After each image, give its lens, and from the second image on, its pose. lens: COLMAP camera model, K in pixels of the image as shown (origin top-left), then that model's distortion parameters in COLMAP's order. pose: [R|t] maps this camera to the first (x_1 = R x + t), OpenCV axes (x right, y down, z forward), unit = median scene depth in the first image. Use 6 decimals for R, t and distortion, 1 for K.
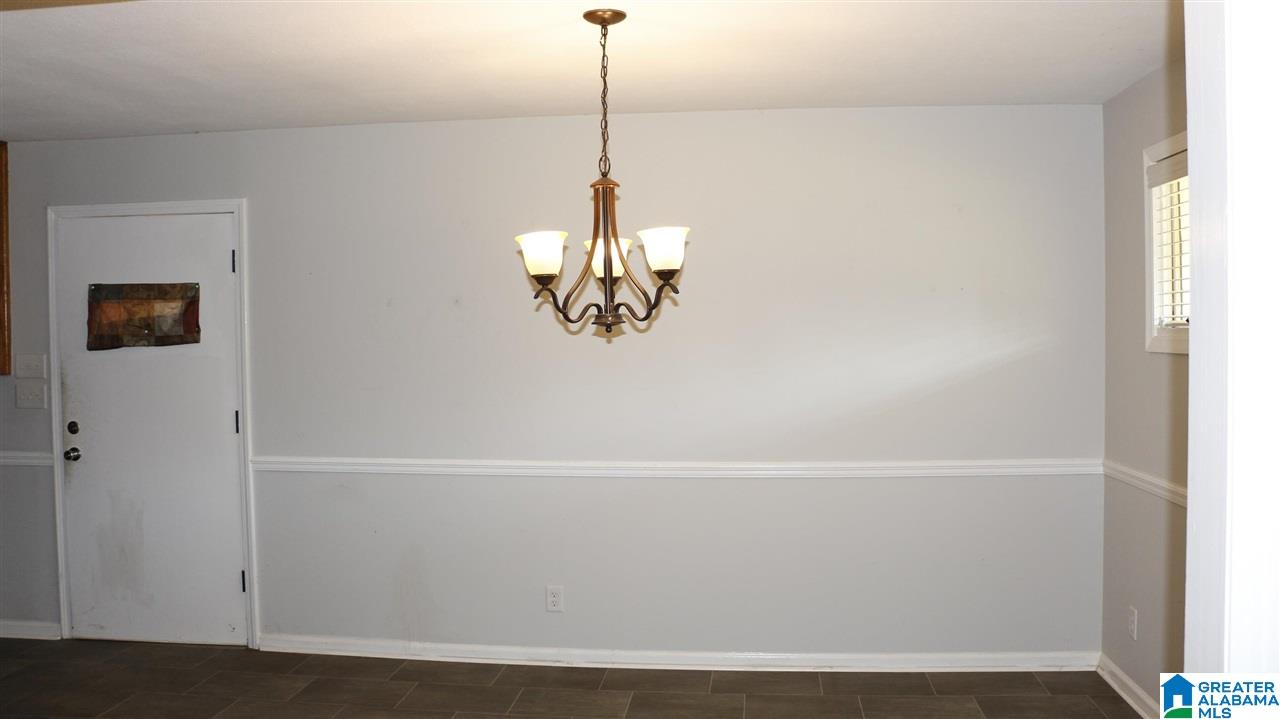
lens RADIAL K [[1044.7, 0, 642.1], [0, 1044.7, 354.7], [0, 0, 1]] dist [-0.127435, 0.026876]
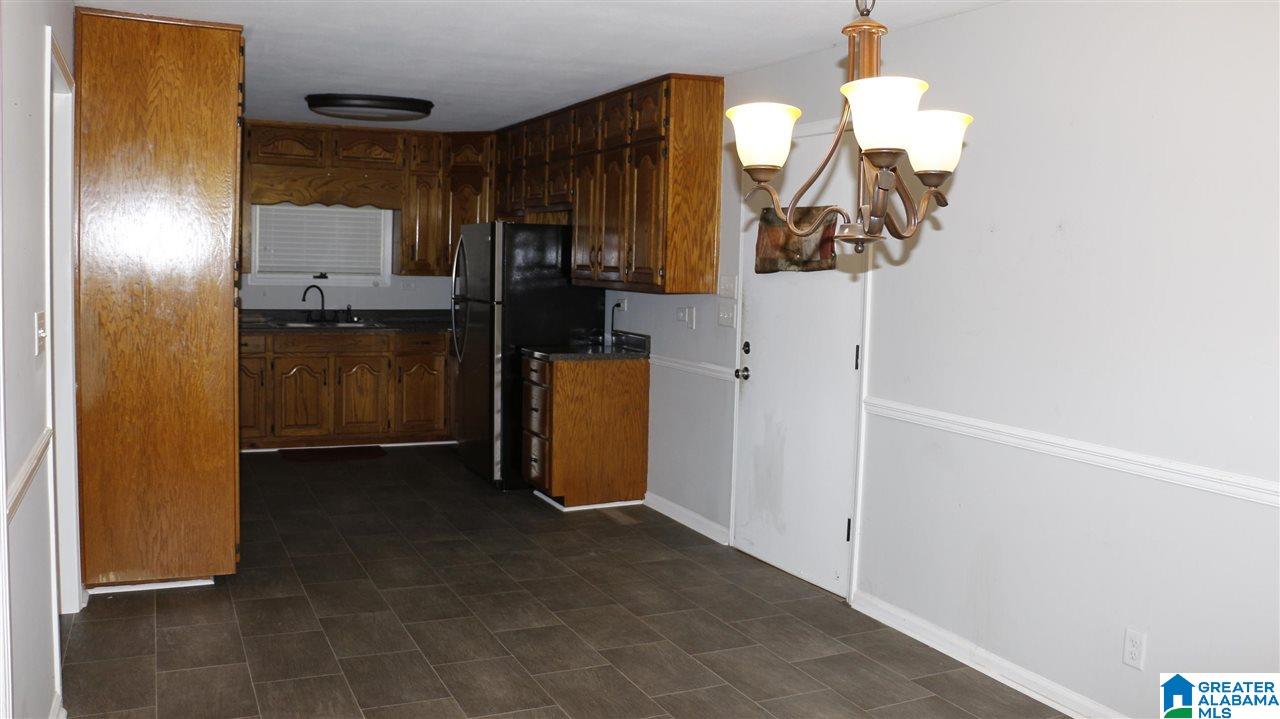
lens RADIAL K [[1044.7, 0, 639.8], [0, 1044.7, 358.8], [0, 0, 1]] dist [-0.127435, 0.026876]
pose [[0.534272, 0.102733, -0.839047, 0.282274], [-0.056737, 0.994707, 0.085665, -0.001784], [0.843406, 0.001837, 0.537273, 0.334139]]
